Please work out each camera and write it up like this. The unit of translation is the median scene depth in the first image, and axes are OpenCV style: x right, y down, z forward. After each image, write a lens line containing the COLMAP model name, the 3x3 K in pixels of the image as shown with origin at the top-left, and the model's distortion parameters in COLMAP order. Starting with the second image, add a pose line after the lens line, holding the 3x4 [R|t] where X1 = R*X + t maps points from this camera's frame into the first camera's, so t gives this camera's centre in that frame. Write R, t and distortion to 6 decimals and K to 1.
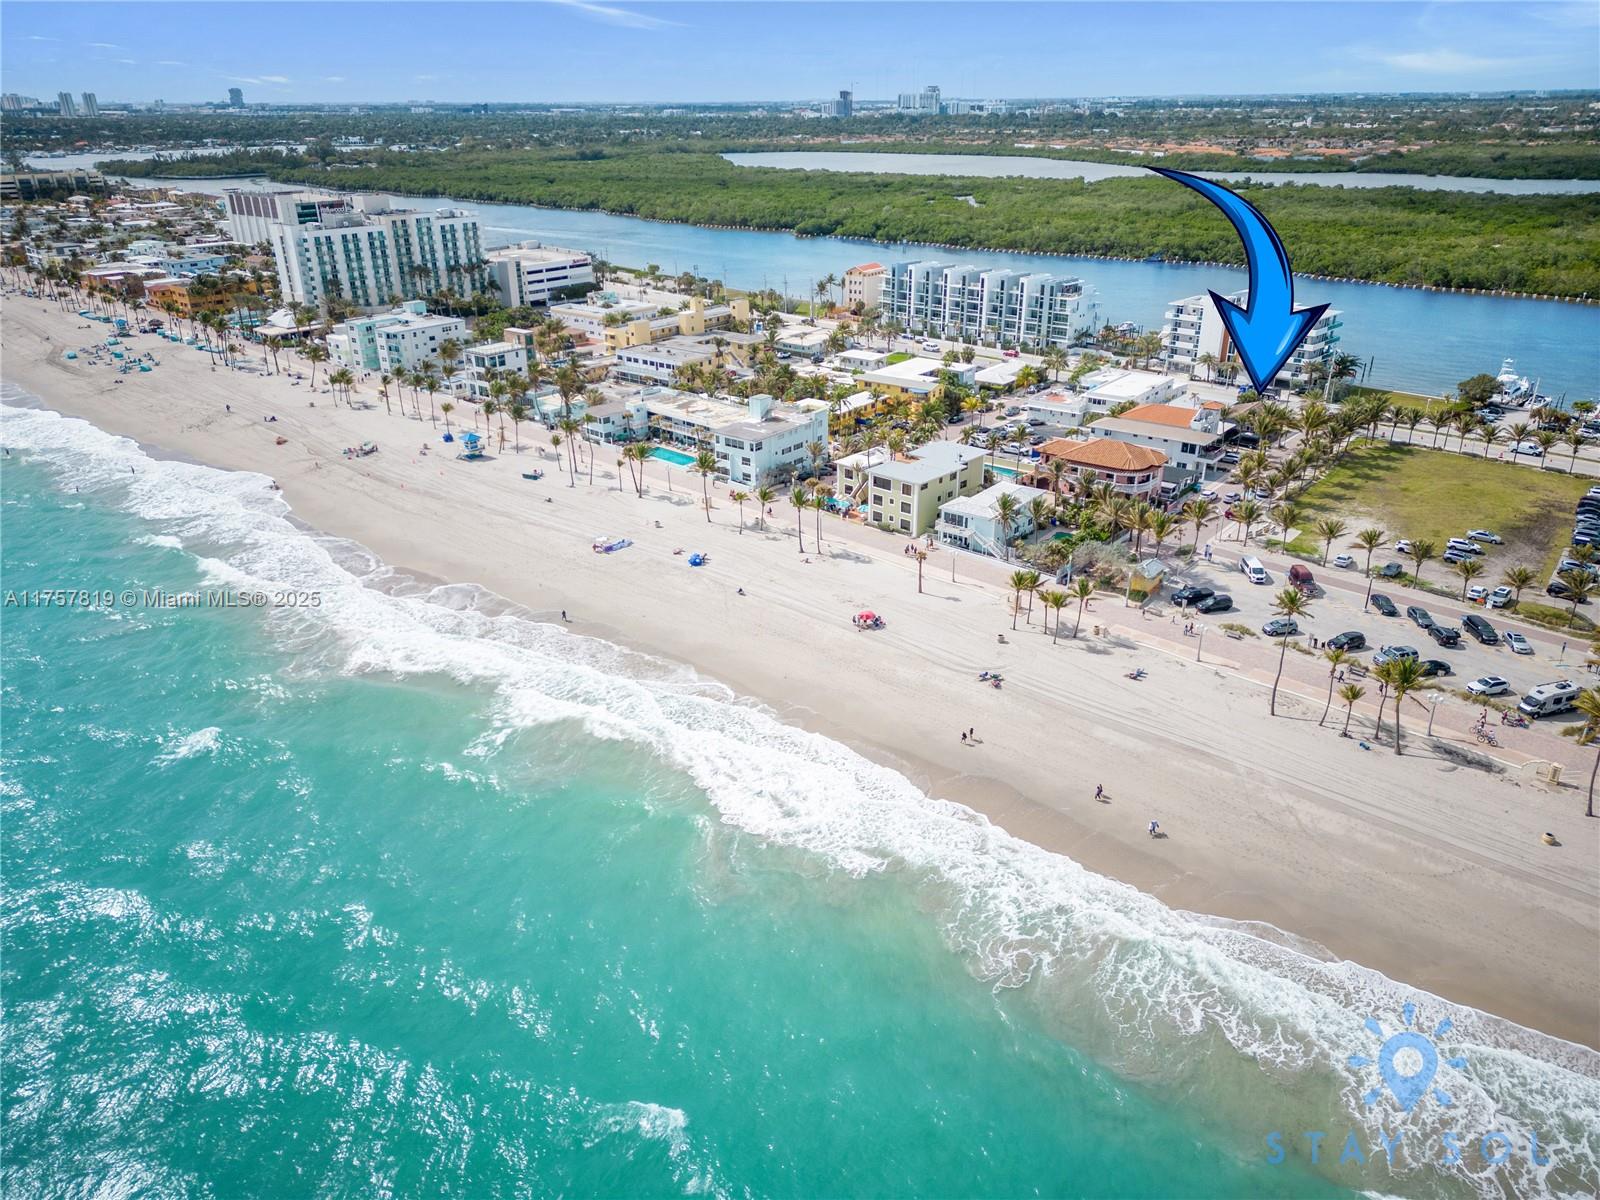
lens RADIAL K [[1129.4, 0, 800.0], [0, 1129.4, 600.0], [0, 0, 1]] dist [0.068212, -0.059061]
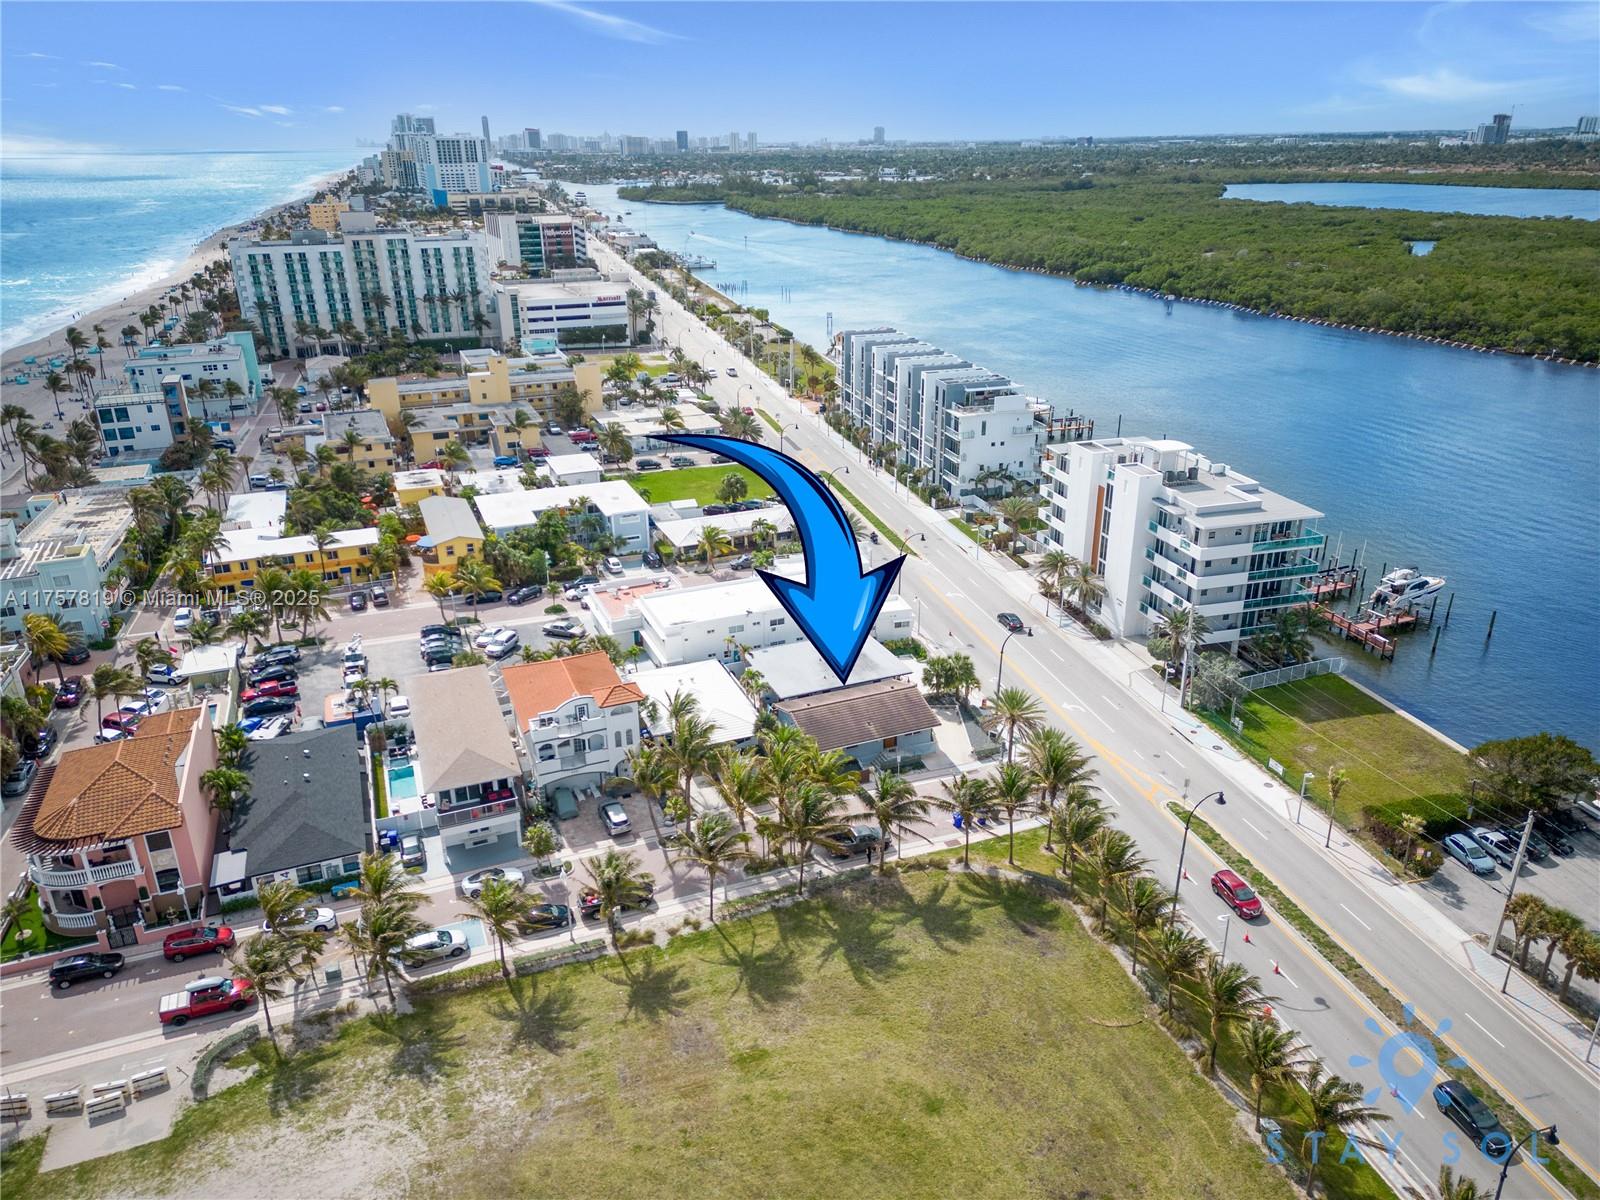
lens RADIAL K [[1129.4, 0, 800.0], [0, 1129.4, 600.0], [0, 0, 1]] dist [0.068212, -0.059061]
pose [[0.867511, 0.183861, -0.462190, 0.382875], [-0.195775, 0.980390, 0.022541, -0.140962], [0.457271, 0.070930, 0.886494, 0.378362]]
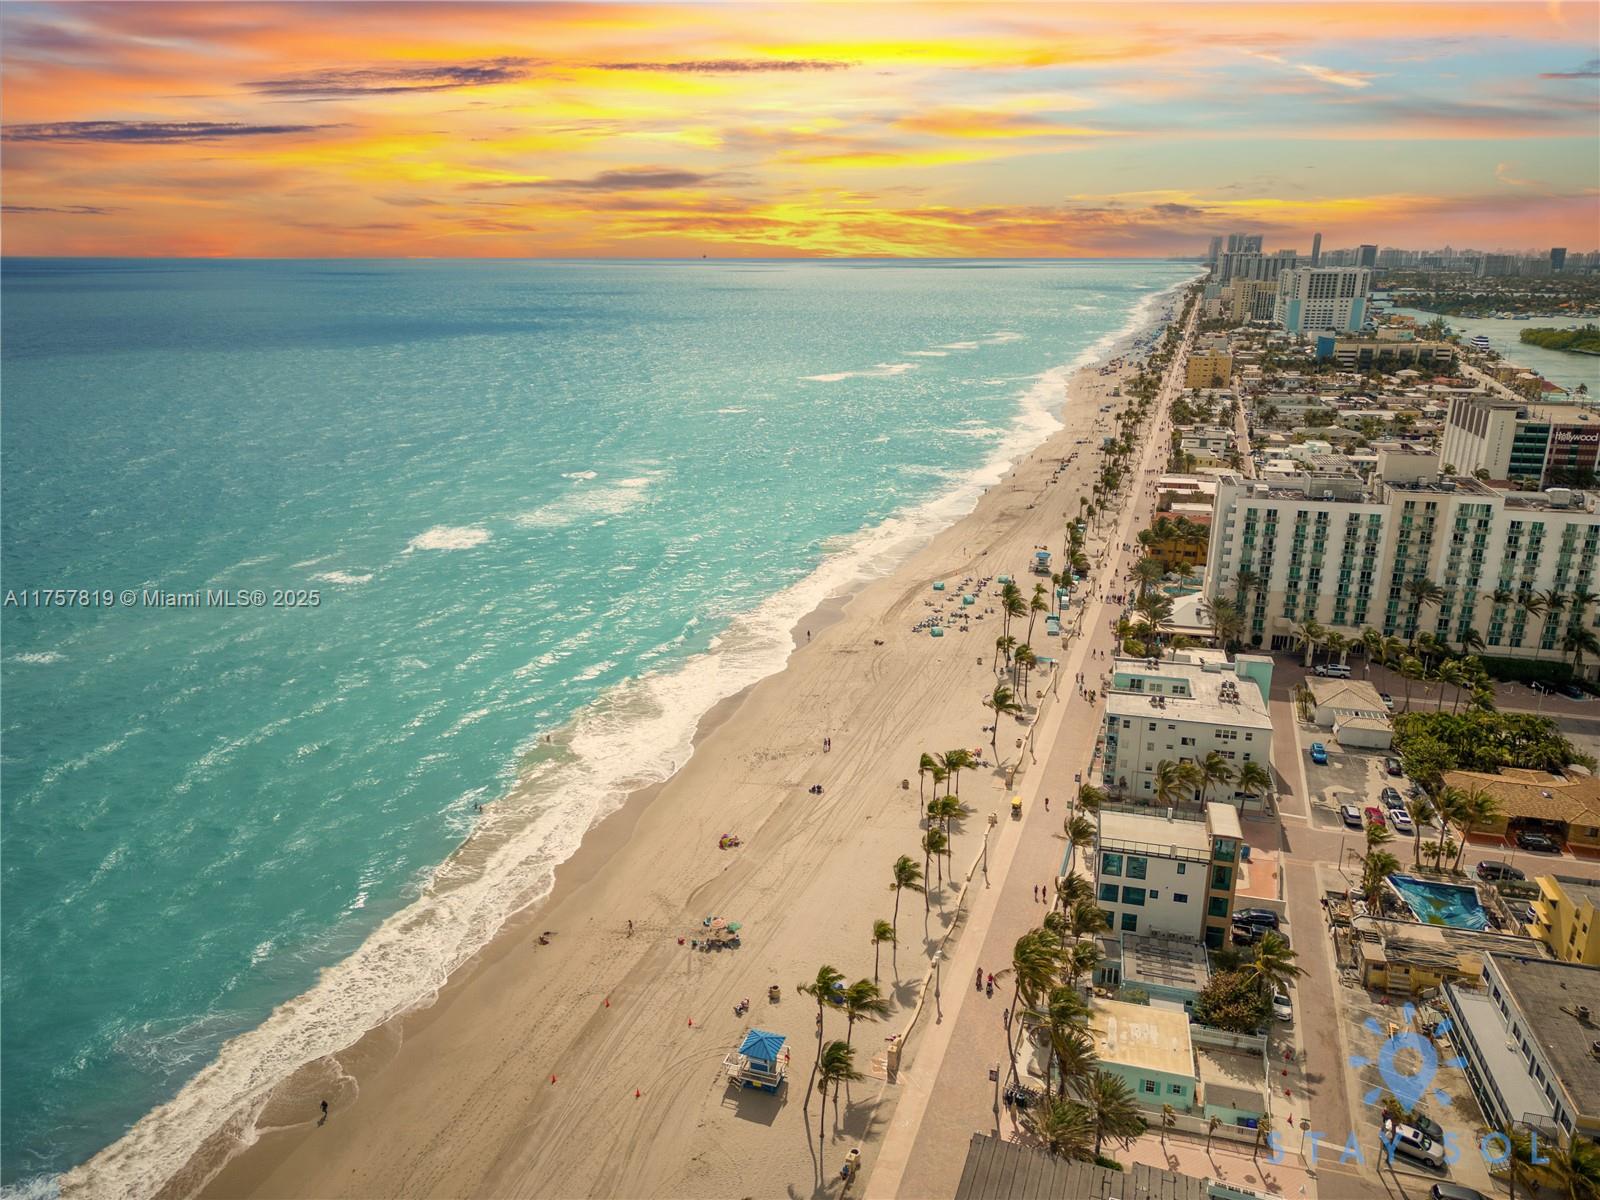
lens RADIAL K [[1129.4, 0, 800.0], [0, 1129.4, 600.0], [0, 0, 1]] dist [0.068212, -0.059061]
pose [[0.398406, 0.275229, -0.874941, 0.043894], [-0.375523, 0.919249, 0.118172, -0.227707], [0.836813, 0.281479, 0.469589, 0.459479]]
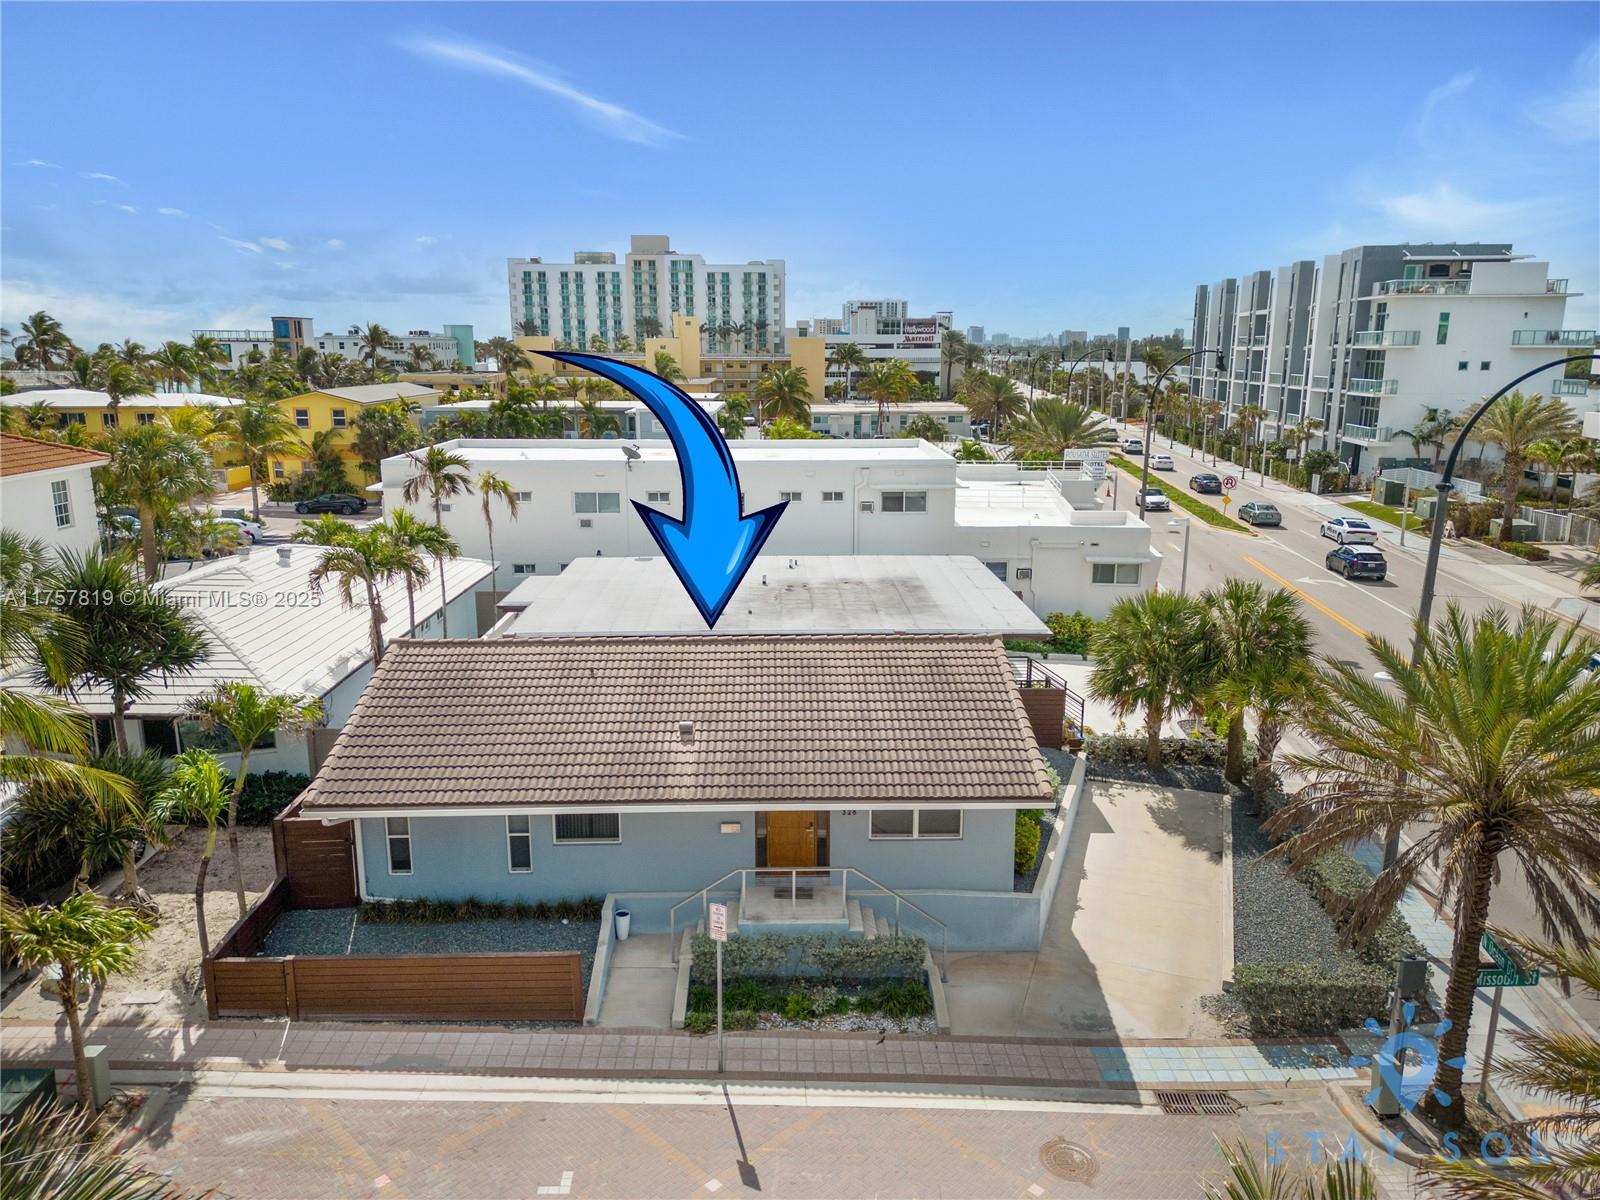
lens RADIAL K [[1129.4, 0, 800.0], [0, 1129.4, 600.0], [0, 0, 1]] dist [0.068212, -0.059061]
pose [[0.628540, 0.175147, -0.757800, 0.316185], [-0.317849, 0.947085, -0.044737, -0.112036], [0.709865, 0.268984, 0.650952, 0.615710]]
